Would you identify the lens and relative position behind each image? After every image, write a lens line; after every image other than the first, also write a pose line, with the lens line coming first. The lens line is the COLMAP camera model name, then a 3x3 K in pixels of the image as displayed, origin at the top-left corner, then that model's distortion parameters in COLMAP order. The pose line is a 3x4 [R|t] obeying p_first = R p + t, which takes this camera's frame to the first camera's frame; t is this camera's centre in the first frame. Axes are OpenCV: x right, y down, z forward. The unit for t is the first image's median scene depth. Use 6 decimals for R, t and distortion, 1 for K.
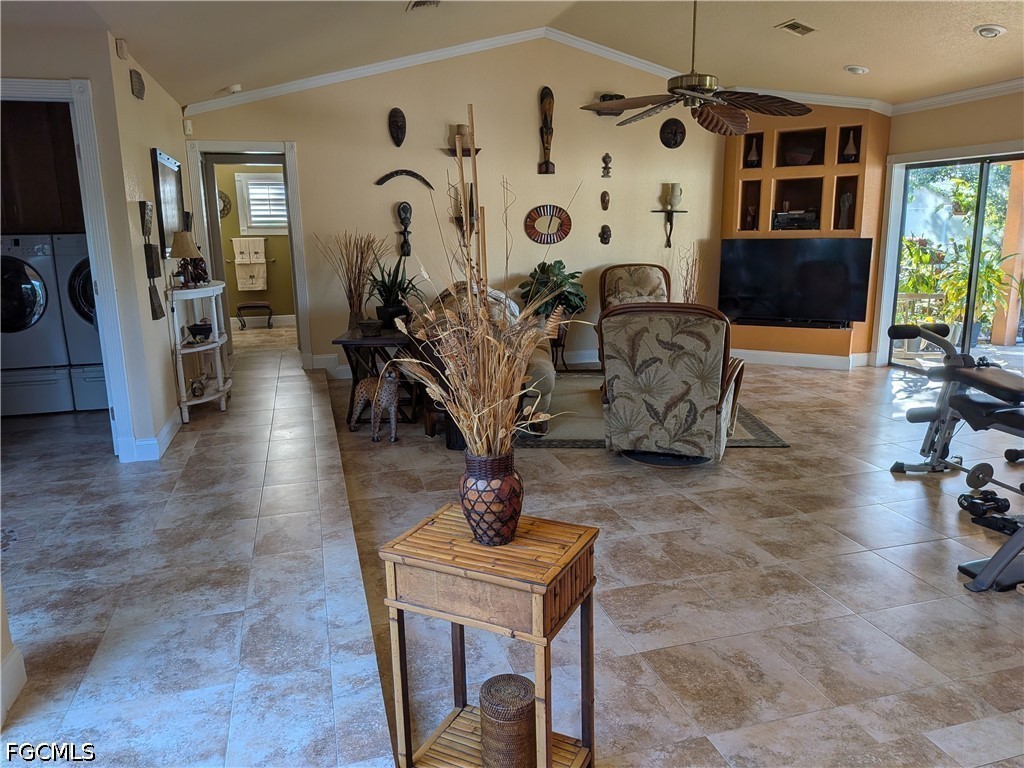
lens RADIAL K [[730.7, 0, 503.7], [0, 730.7, 379.1], [0, 0, 1]] dist [0.070574, -0.103316]
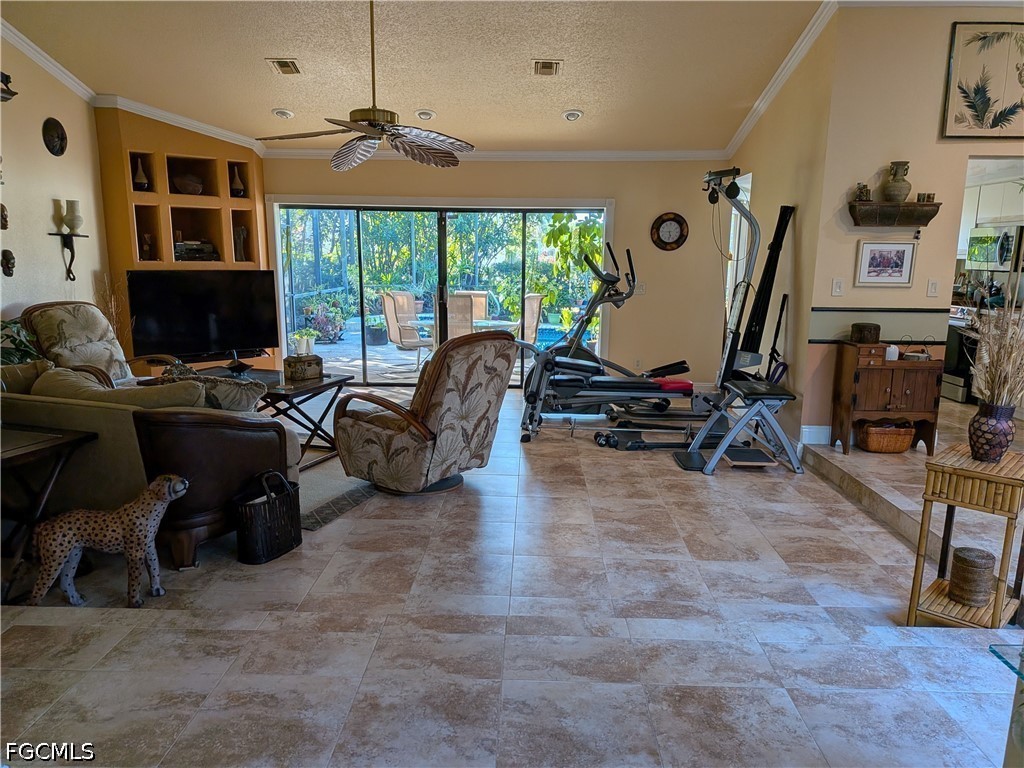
lens RADIAL K [[731.4, 0, 501.9], [0, 731.4, 403.5], [0, 0, 1]] dist [0.066912, -0.079636]
pose [[0.306898, -0.171324, 0.936196, -0.439582], [0.178816, 0.976527, 0.120086, -0.068378], [-0.934793, 0.130553, 0.330329, 0.348310]]
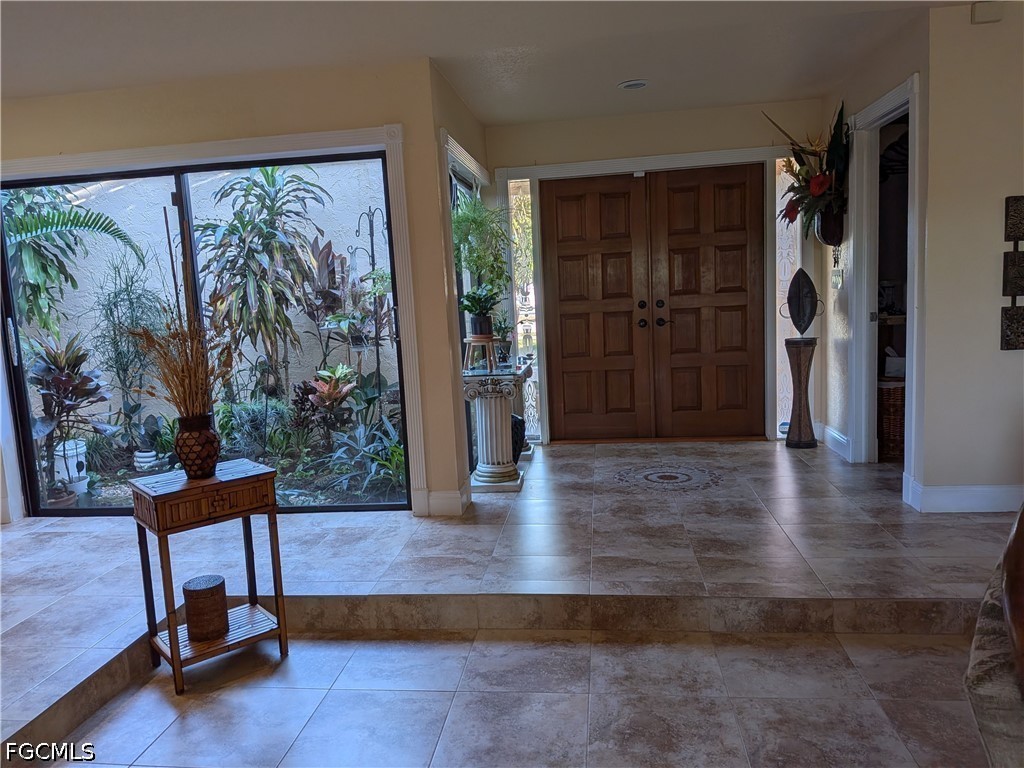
lens RADIAL K [[730.7, 0, 503.7], [0, 730.7, 379.1], [0, 0, 1]] dist [0.070574, -0.103316]
pose [[-0.390096, 0.147926, -0.908814, 0.267893], [-0.126415, 0.969060, 0.211994, -0.091730], [0.912055, 0.197586, -0.359326, 0.503535]]
